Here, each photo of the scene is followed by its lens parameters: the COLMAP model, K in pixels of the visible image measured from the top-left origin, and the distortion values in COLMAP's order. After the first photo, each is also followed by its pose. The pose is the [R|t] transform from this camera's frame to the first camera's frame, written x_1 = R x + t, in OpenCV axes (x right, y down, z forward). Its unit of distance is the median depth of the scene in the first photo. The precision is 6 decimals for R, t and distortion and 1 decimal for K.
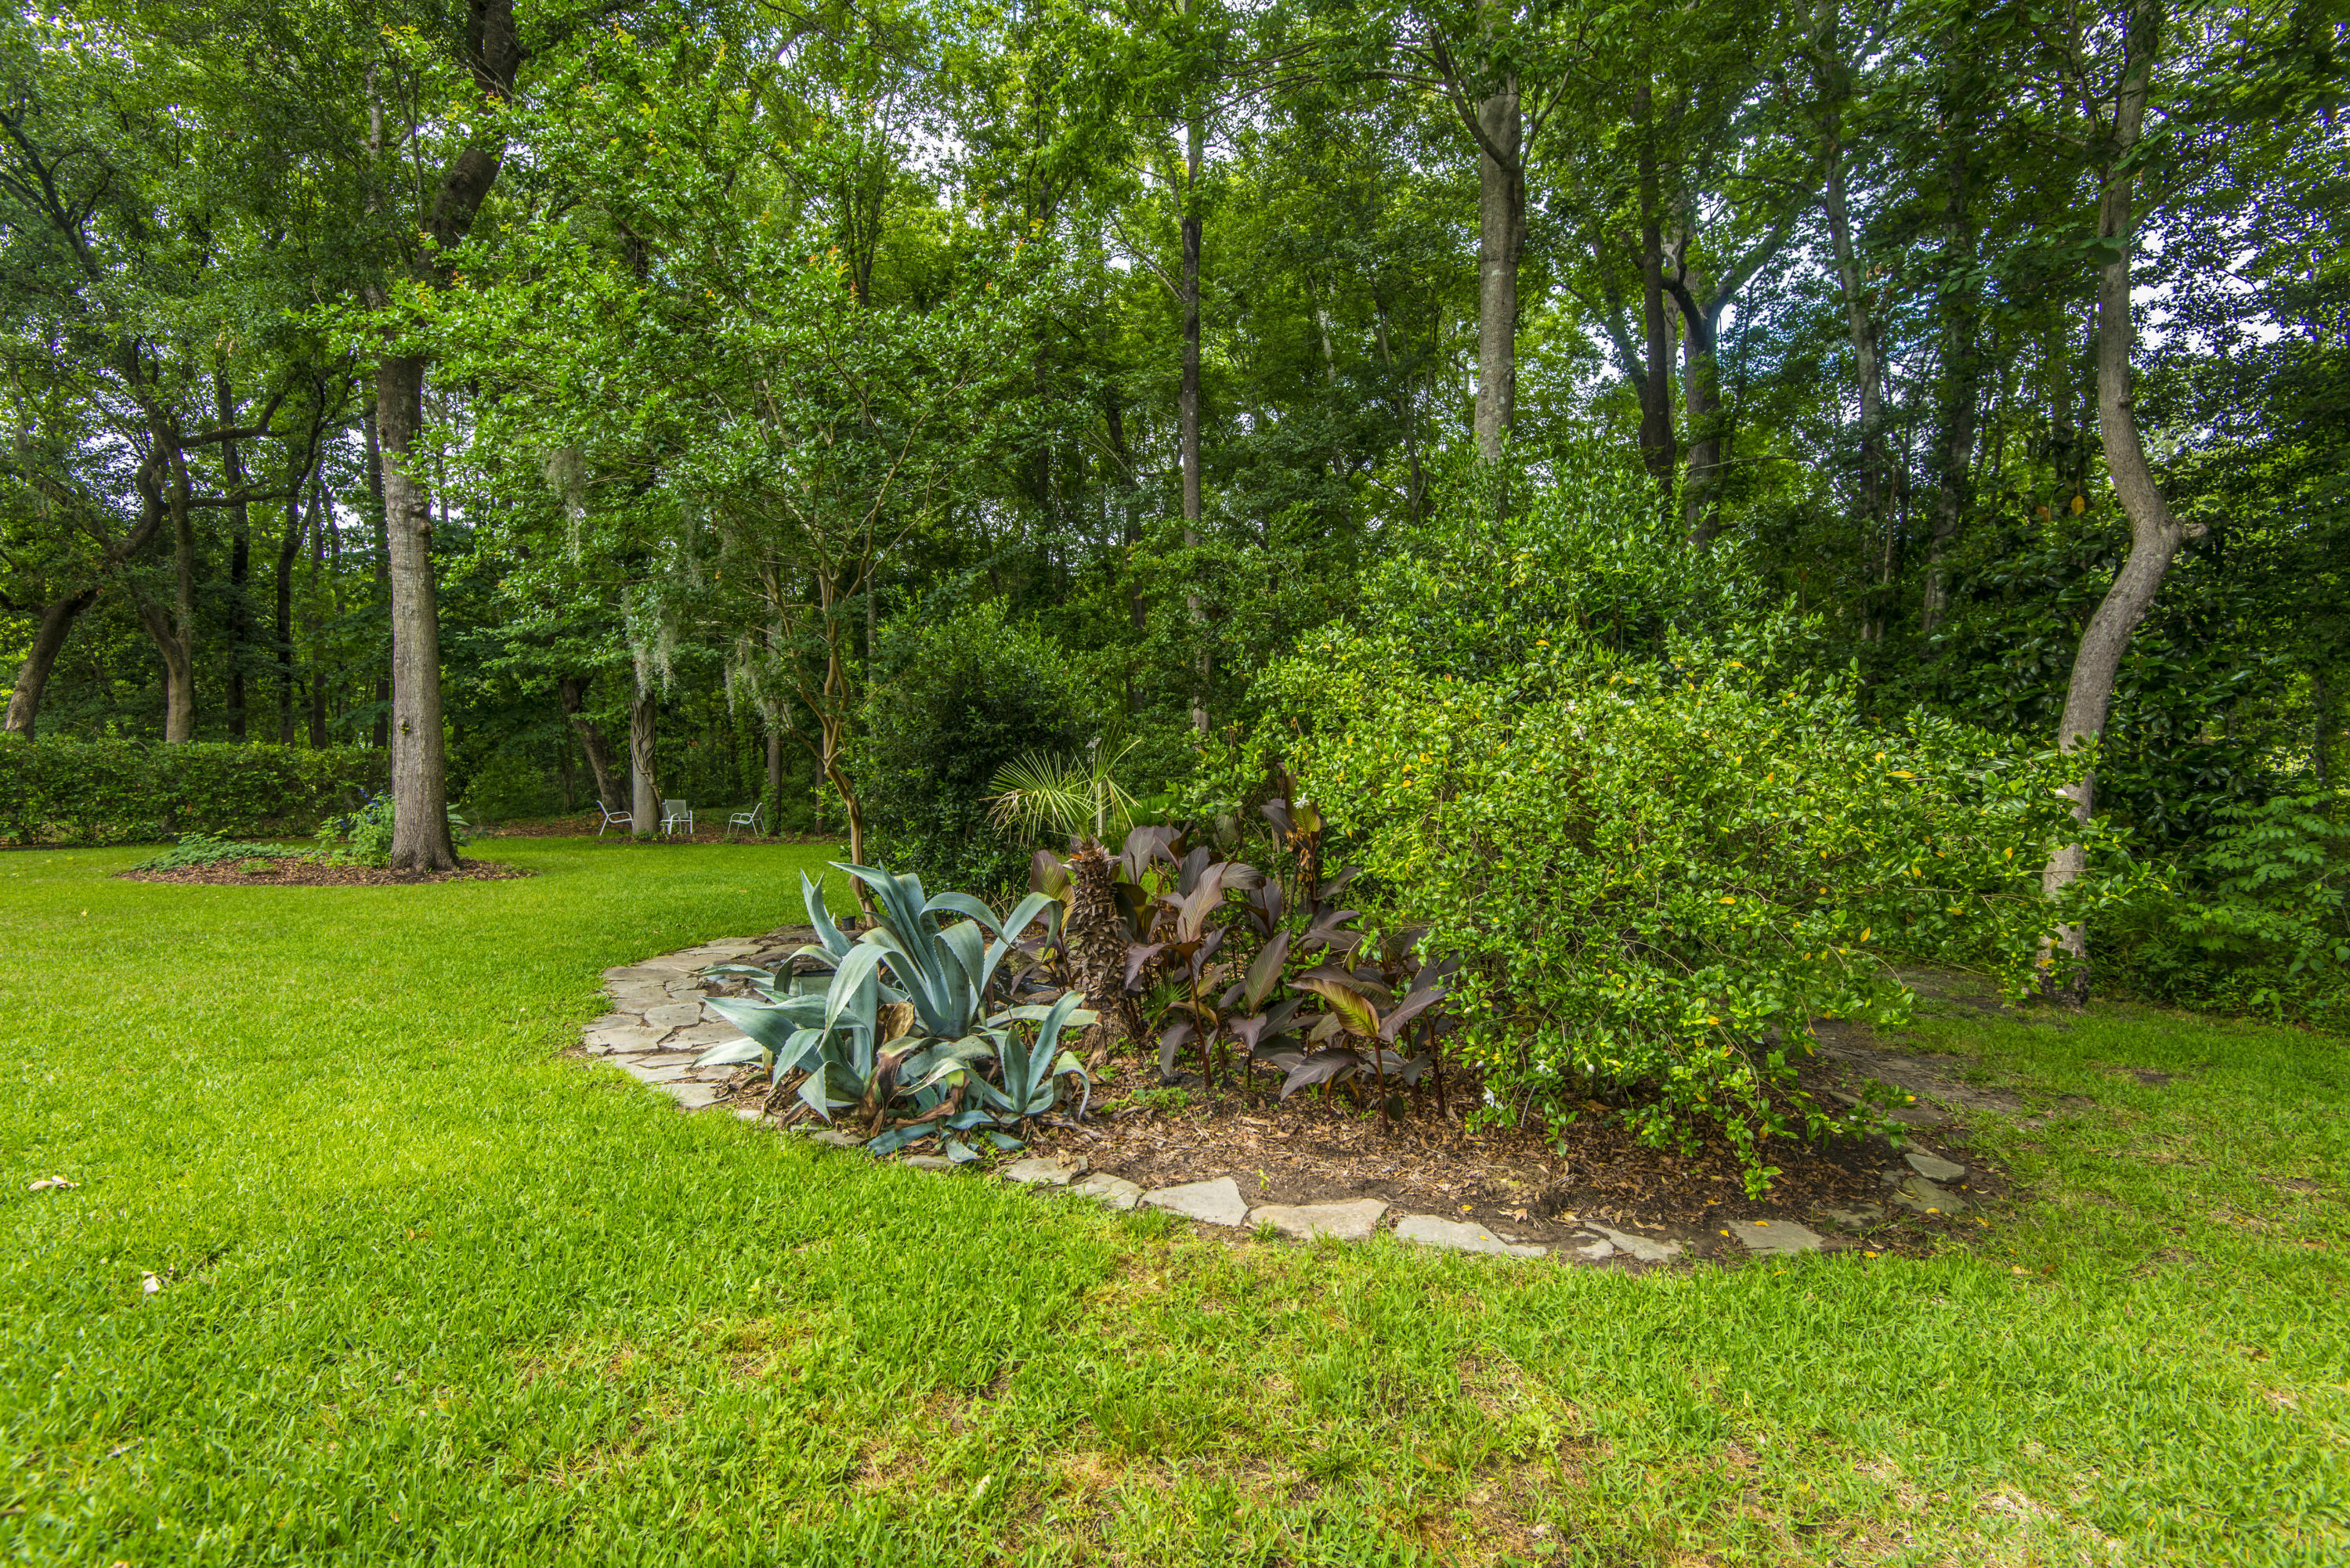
lens RADIAL K [[1079.2, 0, 1190.6], [0, 1079.2, 790.5], [0, 0, 1]] dist [0.035318, -0.012177]
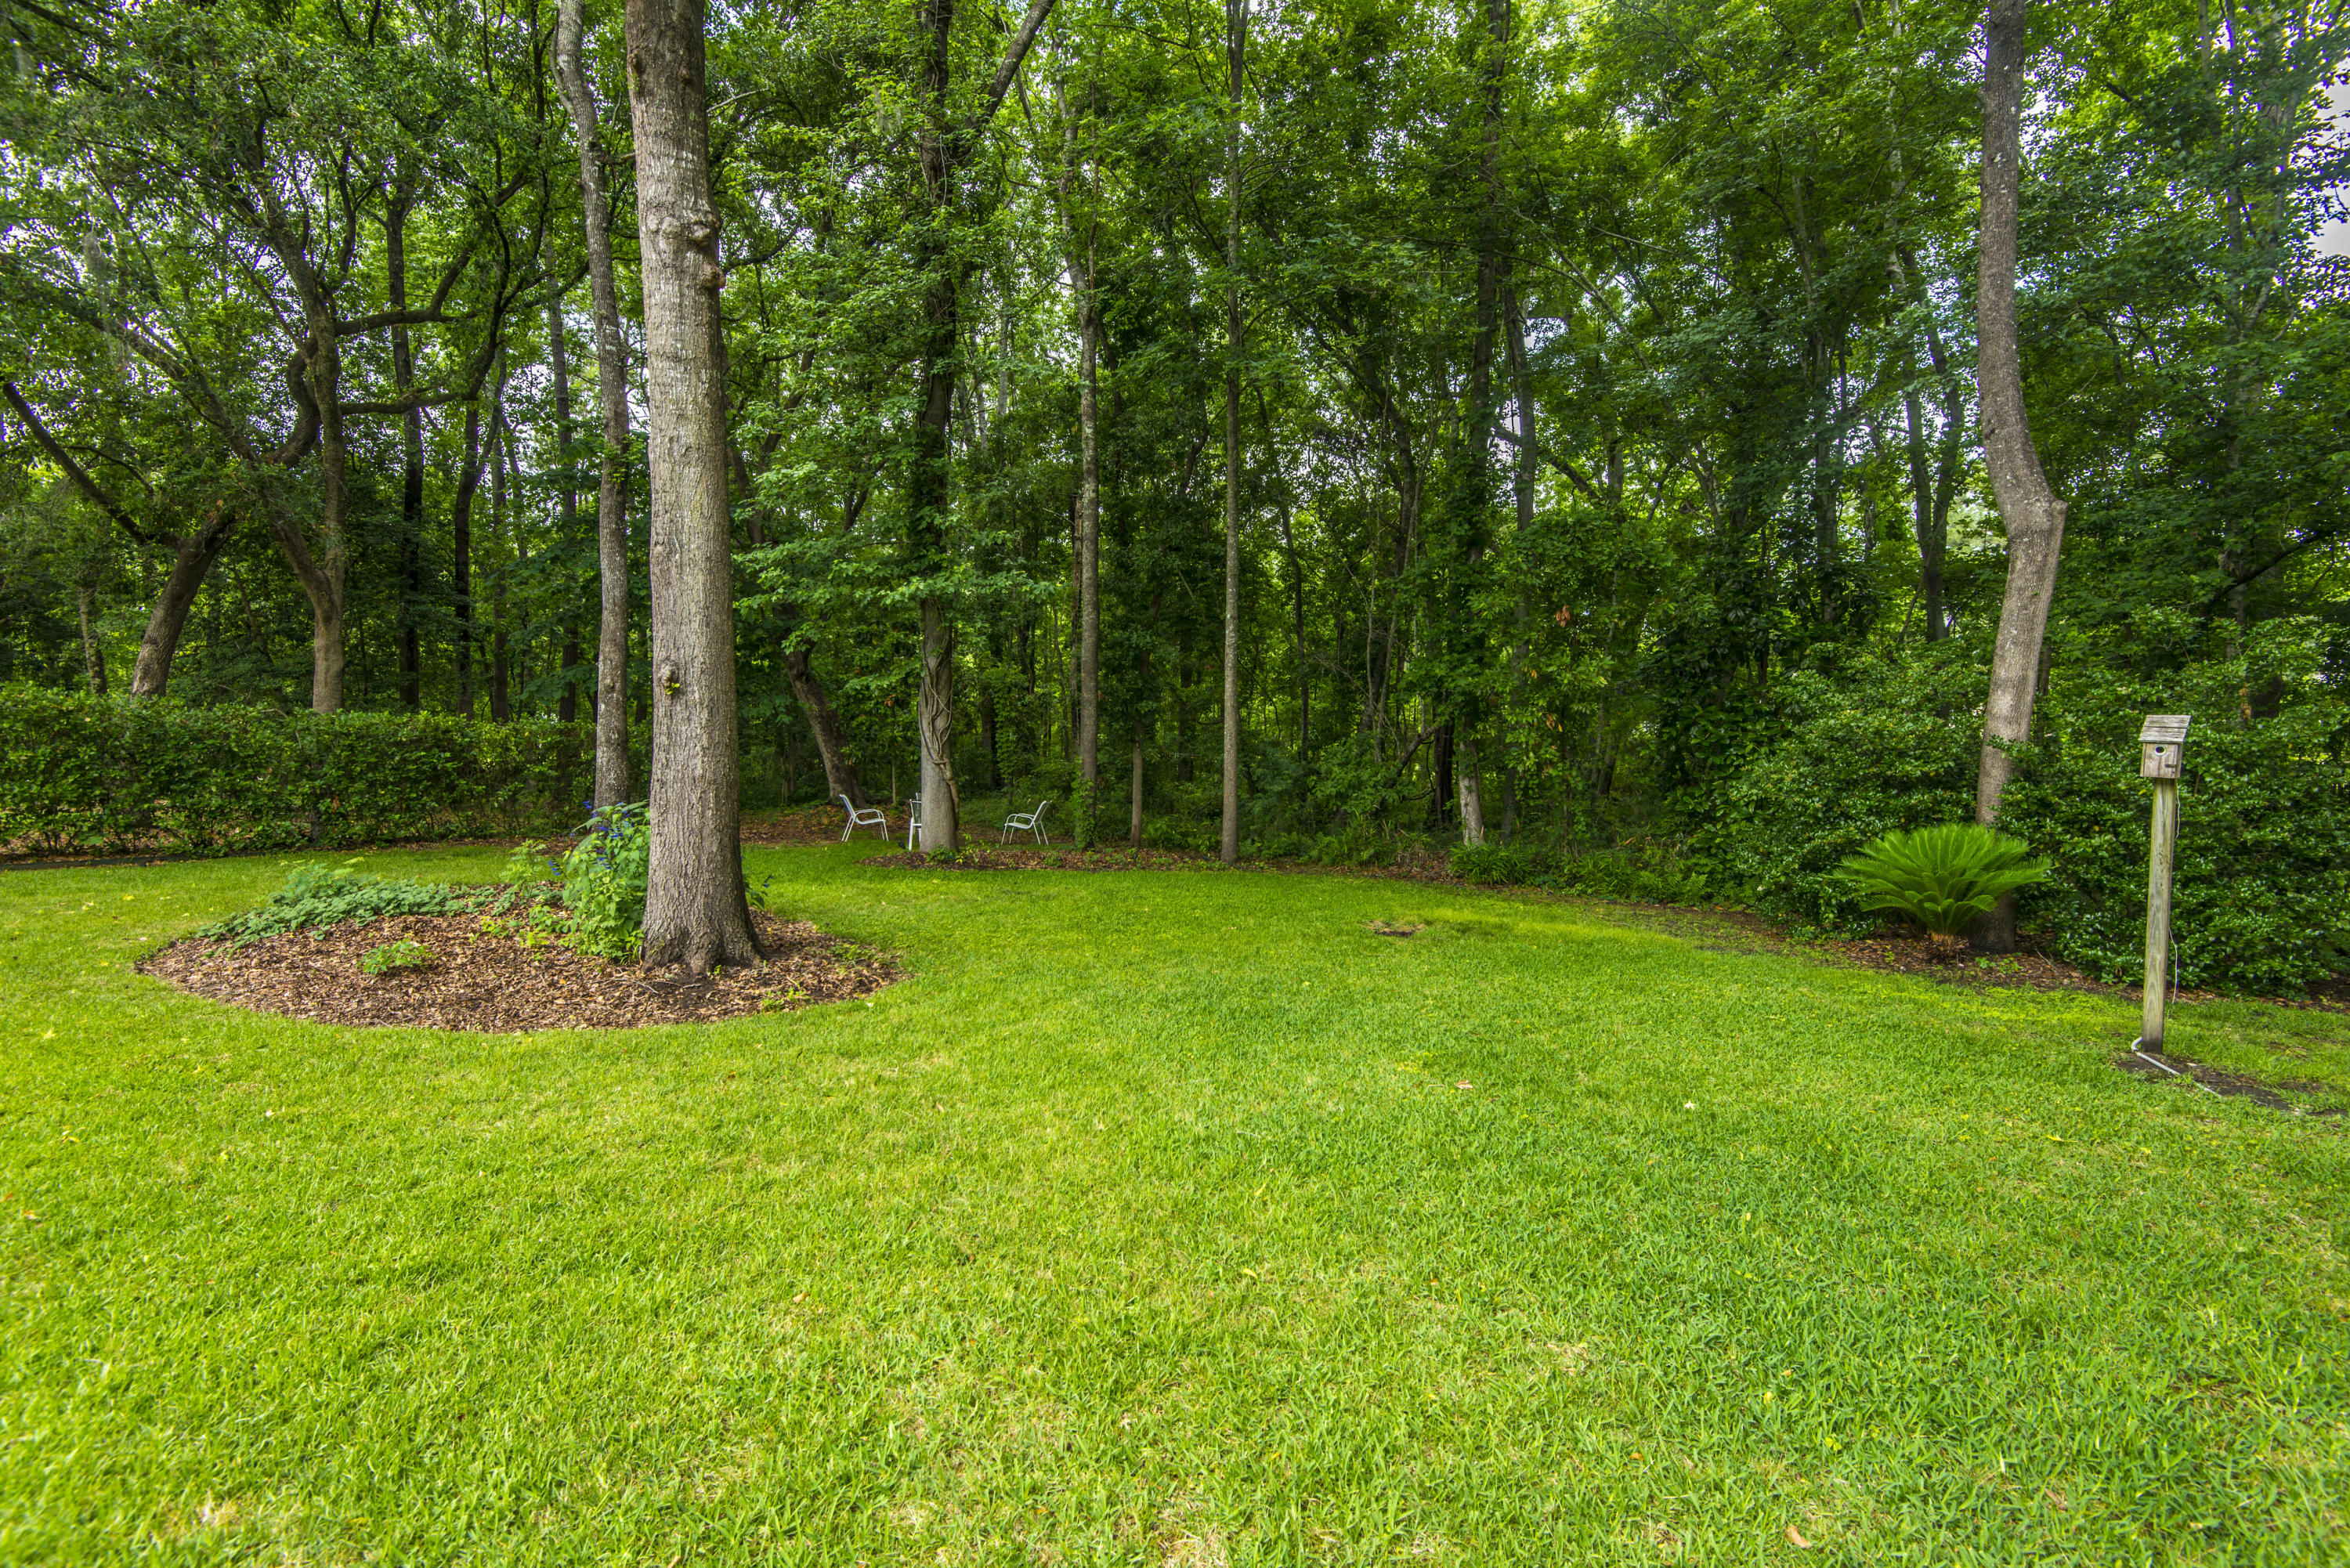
lens RADIAL K [[1079.2, 0, 1190.6], [0, 1079.2, 790.5], [0, 0, 1]] dist [0.035318, -0.012177]
pose [[0.994382, 0.017226, -0.104436, -0.271510], [-0.015361, 0.999708, 0.018640, -0.013521], [0.104727, -0.016932, 0.994357, 0.335776]]
